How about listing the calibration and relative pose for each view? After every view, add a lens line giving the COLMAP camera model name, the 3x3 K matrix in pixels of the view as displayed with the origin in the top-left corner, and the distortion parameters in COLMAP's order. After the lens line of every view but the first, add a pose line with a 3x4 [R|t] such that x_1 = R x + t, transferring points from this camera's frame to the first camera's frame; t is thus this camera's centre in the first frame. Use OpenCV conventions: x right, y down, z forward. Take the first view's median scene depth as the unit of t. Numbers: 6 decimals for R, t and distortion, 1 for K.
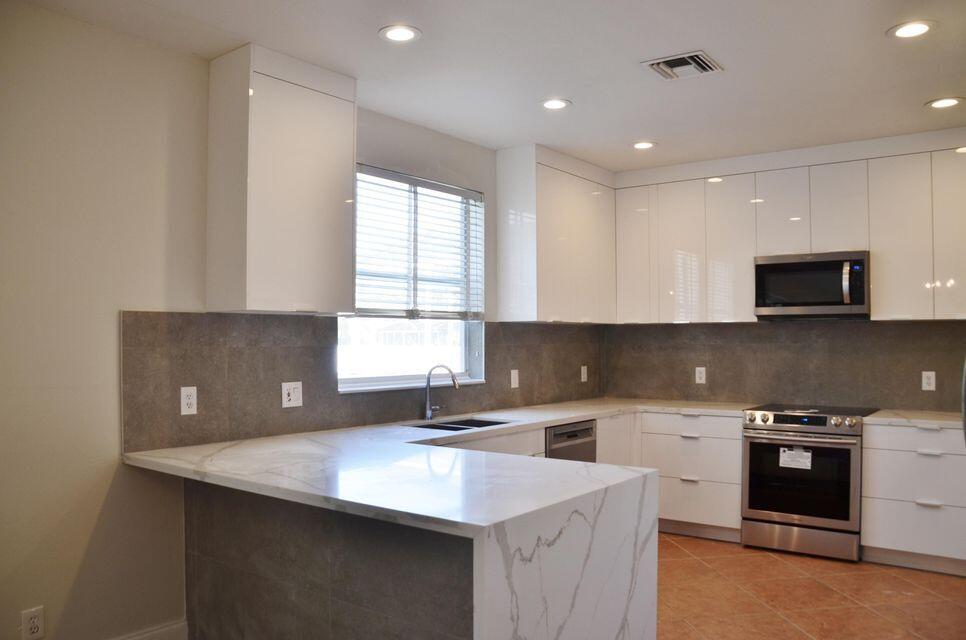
lens RADIAL K [[758.9, 0, 484.8], [0, 758.9, 328.2], [0, 0, 1]] dist [-0.165088, 0.113319]
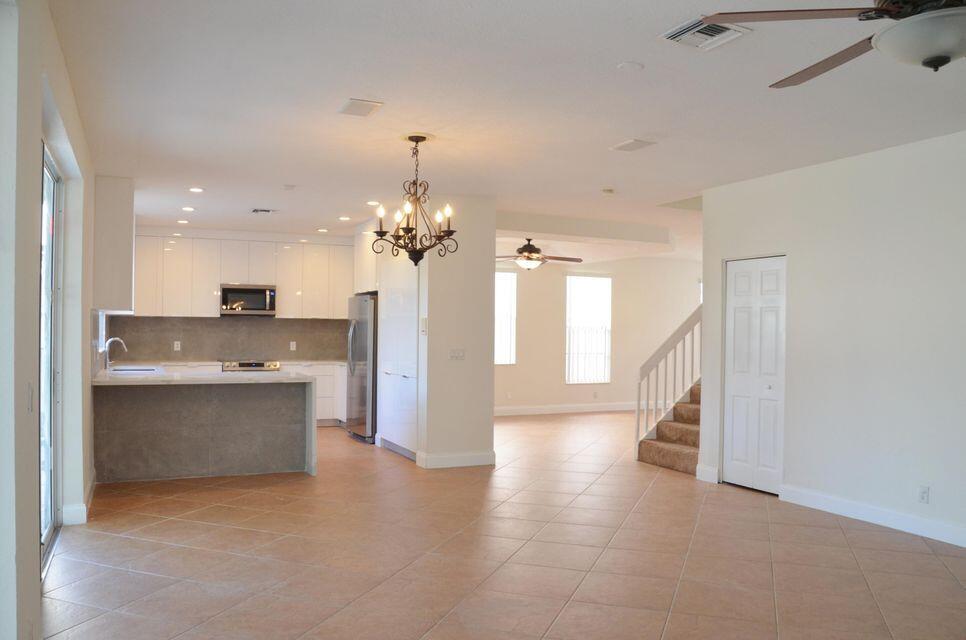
lens RADIAL K [[758.9, 0, 484.8], [0, 758.9, 328.2], [0, 0, 1]] dist [-0.165088, 0.113319]
pose [[0.452801, 0.008308, 0.891573, -1.069305], [-0.021613, 0.999765, 0.001661, 0.002408], [-0.891350, -0.020022, 0.452874, -0.502378]]
